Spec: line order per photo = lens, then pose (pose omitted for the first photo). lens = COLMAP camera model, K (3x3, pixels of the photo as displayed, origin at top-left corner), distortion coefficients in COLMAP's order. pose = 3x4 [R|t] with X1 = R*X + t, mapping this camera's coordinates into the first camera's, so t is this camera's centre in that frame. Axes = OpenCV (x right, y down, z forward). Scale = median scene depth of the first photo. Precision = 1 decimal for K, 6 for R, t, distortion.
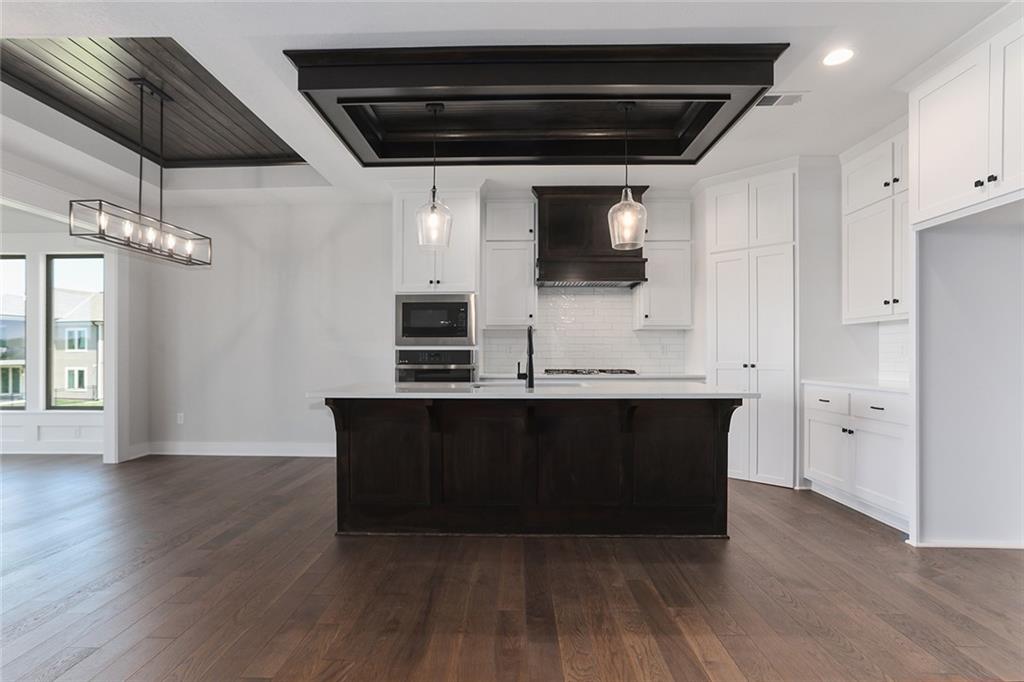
lens RADIAL K [[506.4, 0, 508.4], [0, 506.4, 355.5], [0, 0, 1]] dist [-0.015840, 0.001052]
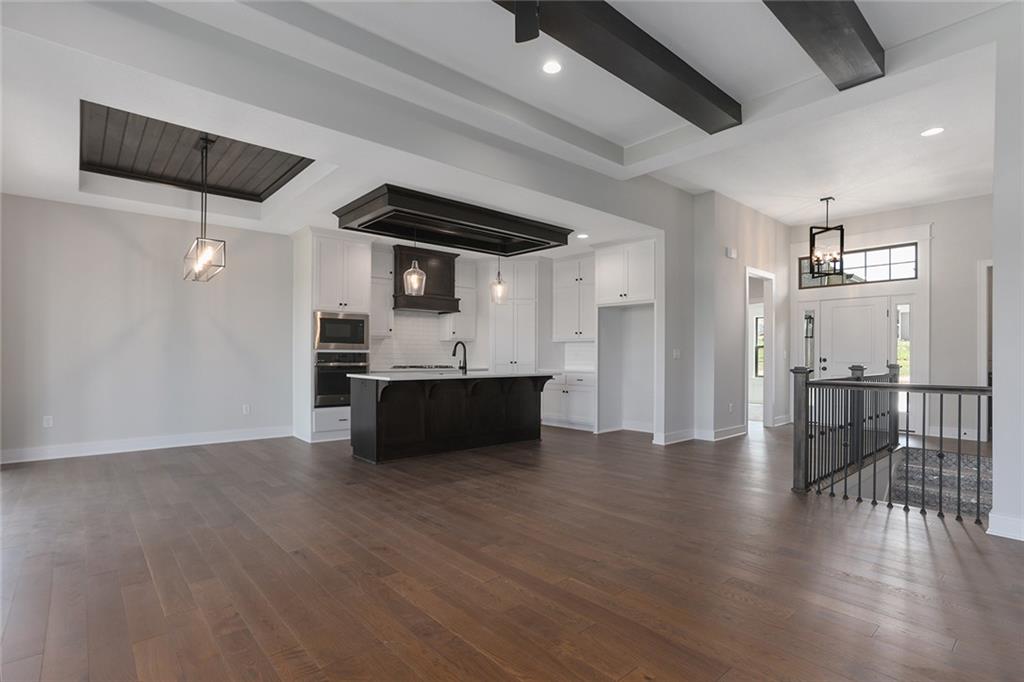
lens RADIAL K [[506.4, 0, 508.4], [0, 506.4, 355.5], [0, 0, 1]] dist [-0.015840, 0.001052]
pose [[0.734134, 0.004485, 0.678990, -0.793130], [-0.003054, 0.999990, -0.003304, 0.000596], [-0.678998, 0.000352, 0.734140, -0.356580]]
